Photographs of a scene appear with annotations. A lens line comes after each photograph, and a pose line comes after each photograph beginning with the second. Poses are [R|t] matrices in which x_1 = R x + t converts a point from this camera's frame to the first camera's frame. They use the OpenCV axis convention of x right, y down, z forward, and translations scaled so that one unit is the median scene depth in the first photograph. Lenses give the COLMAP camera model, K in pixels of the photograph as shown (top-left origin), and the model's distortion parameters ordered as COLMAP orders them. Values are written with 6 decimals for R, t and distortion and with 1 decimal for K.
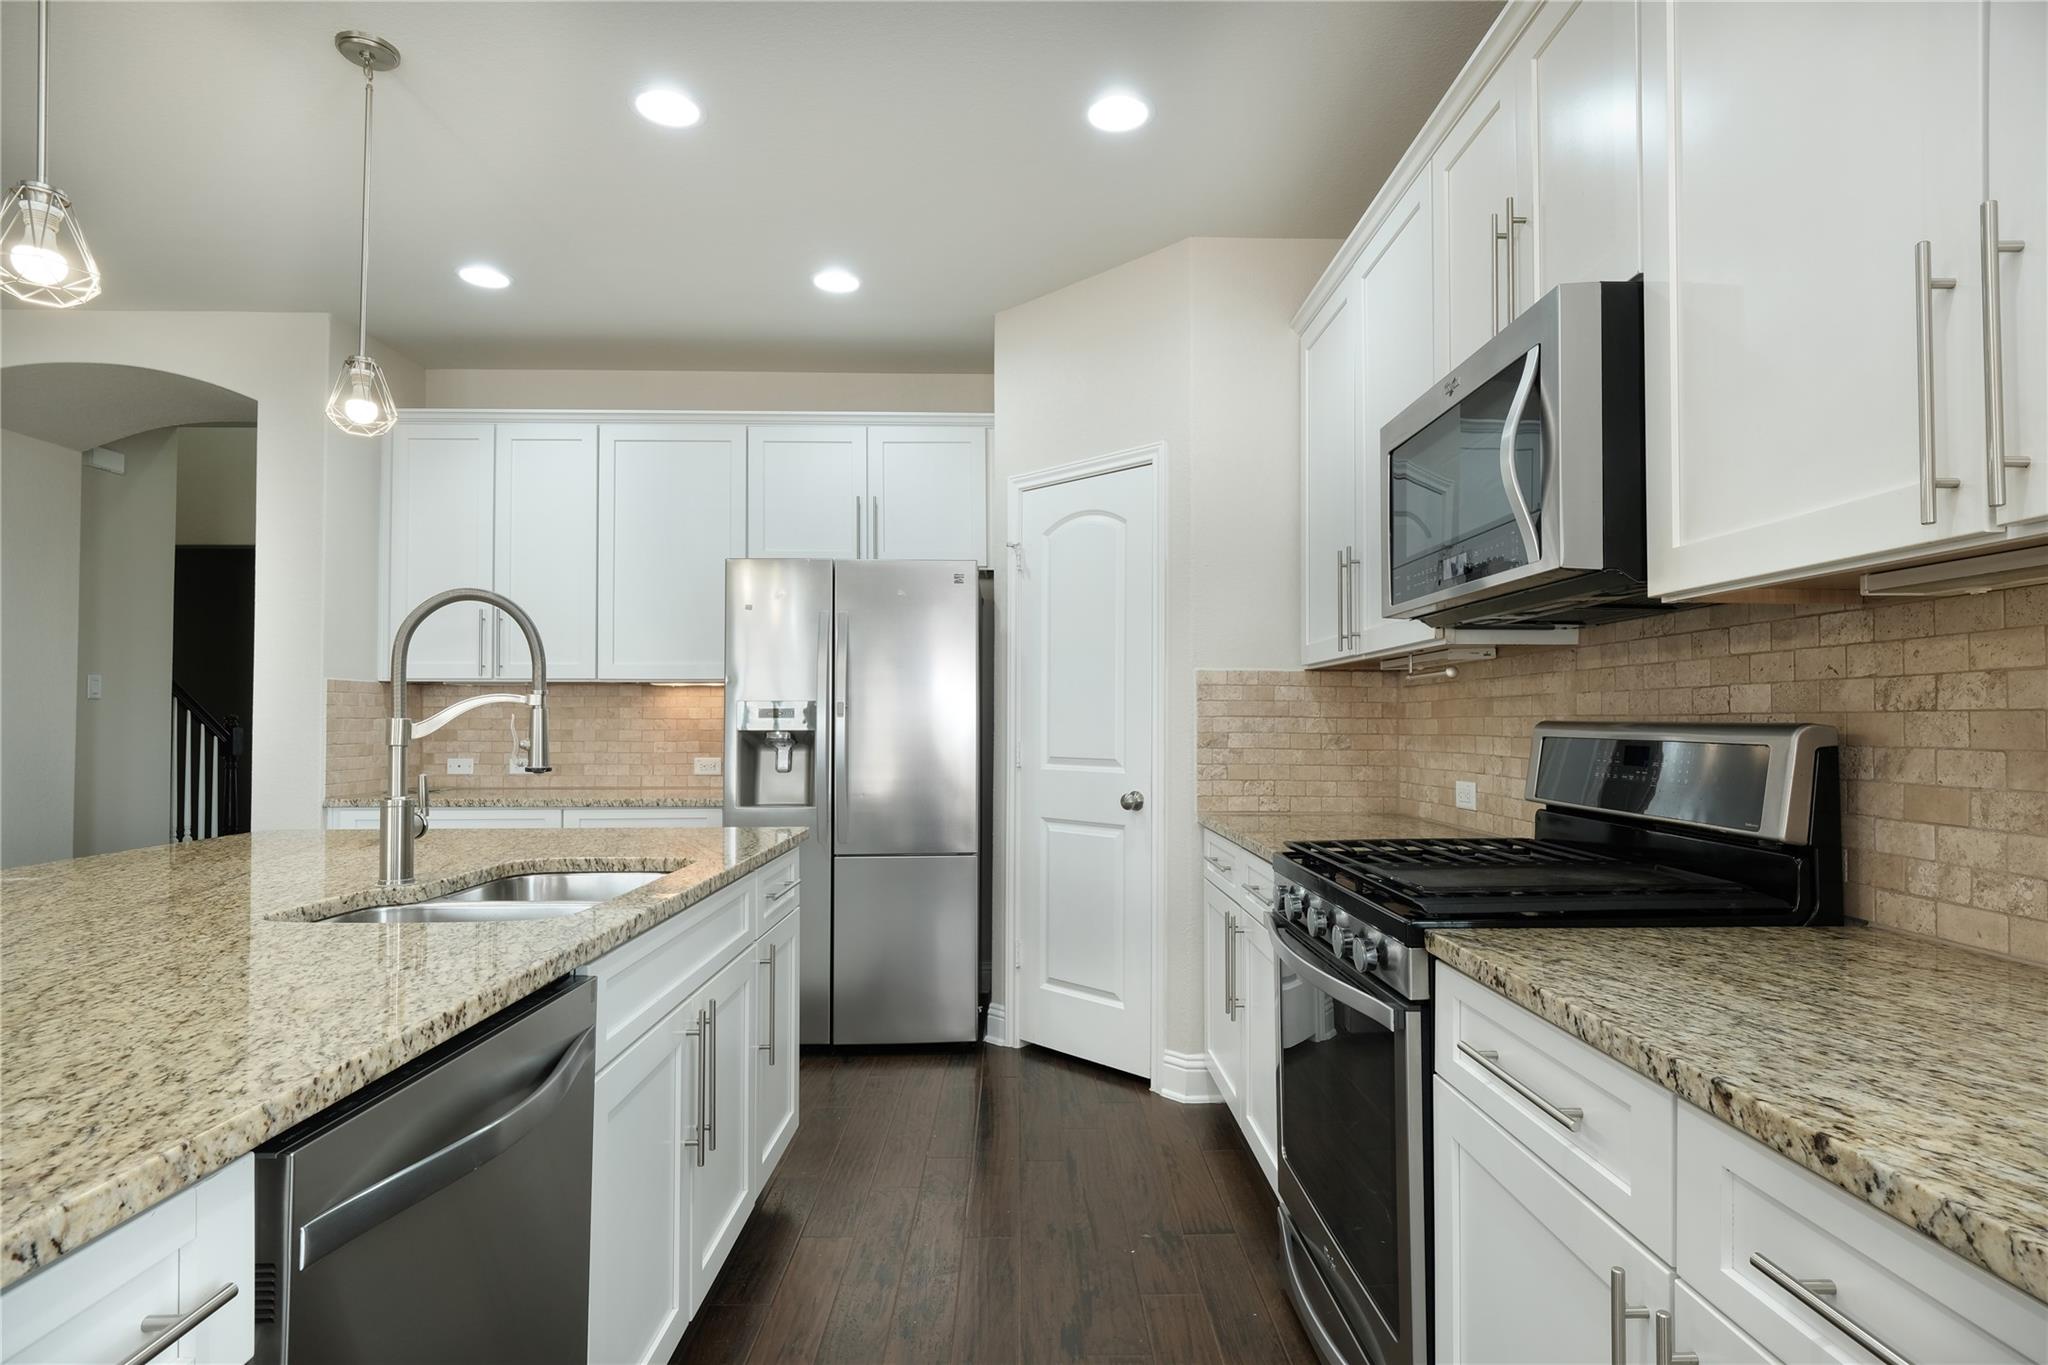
lens RADIAL K [[1048.1, 0, 1025.2], [0, 1048.1, 691.9], [0, 0, 1]] dist [0.005864, 0.000364]
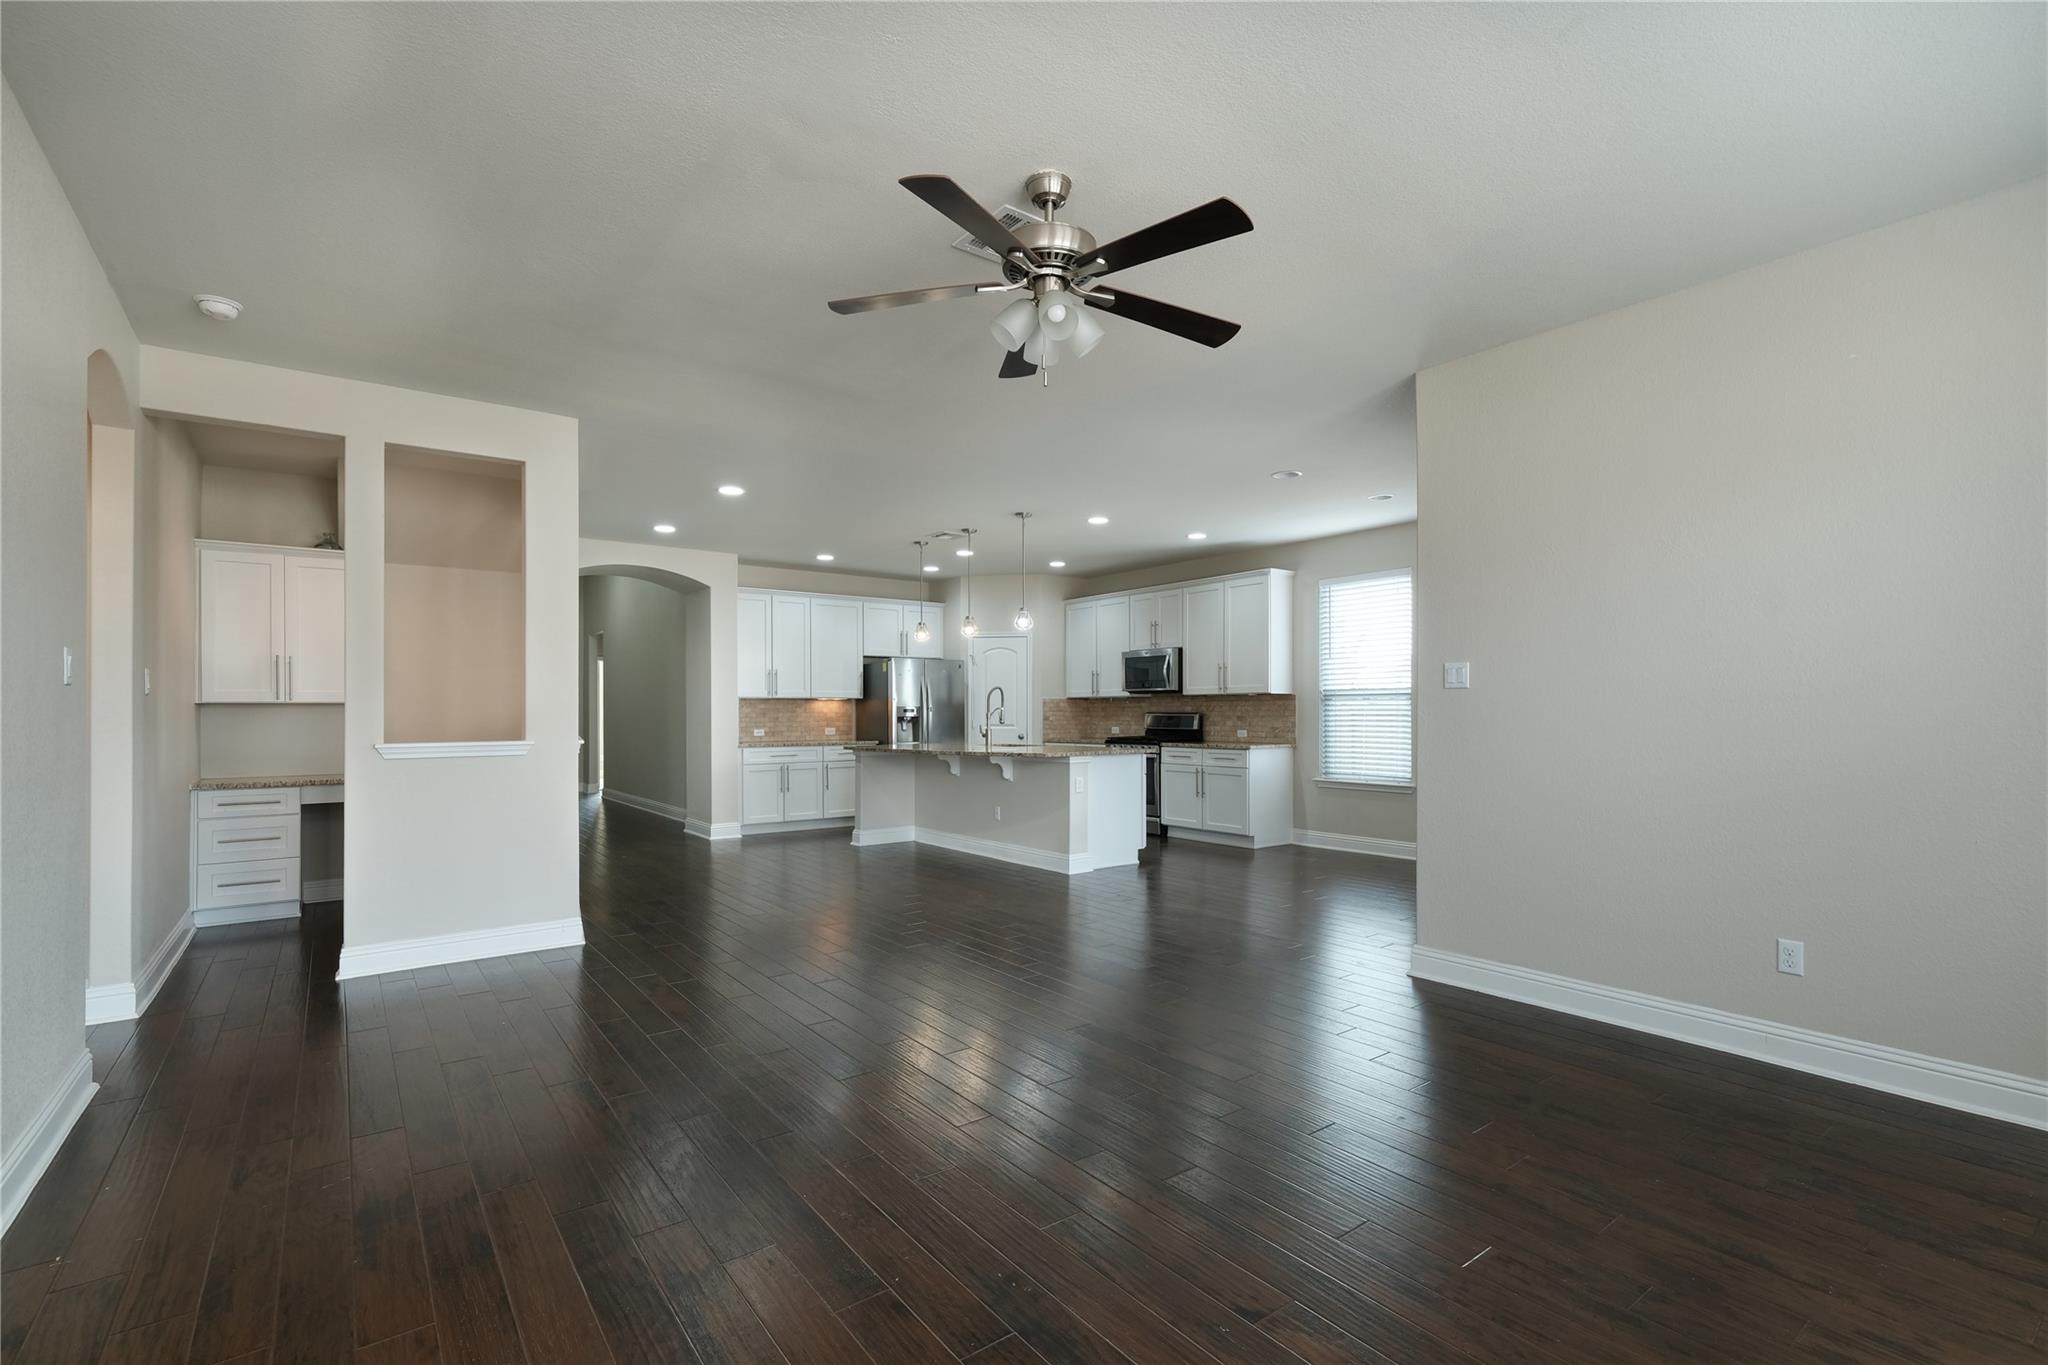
lens RADIAL K [[916.2, 0, 1026.2], [0, 916.2, 696.4], [0, 0, 1]] dist [-0.000431, -0.000522]
pose [[0.806367, 0.009639, 0.591337, -2.295503], [-0.015318, 0.999872, 0.004589, -0.053761], [-0.591217, -0.012758, 0.806411, -1.957803]]
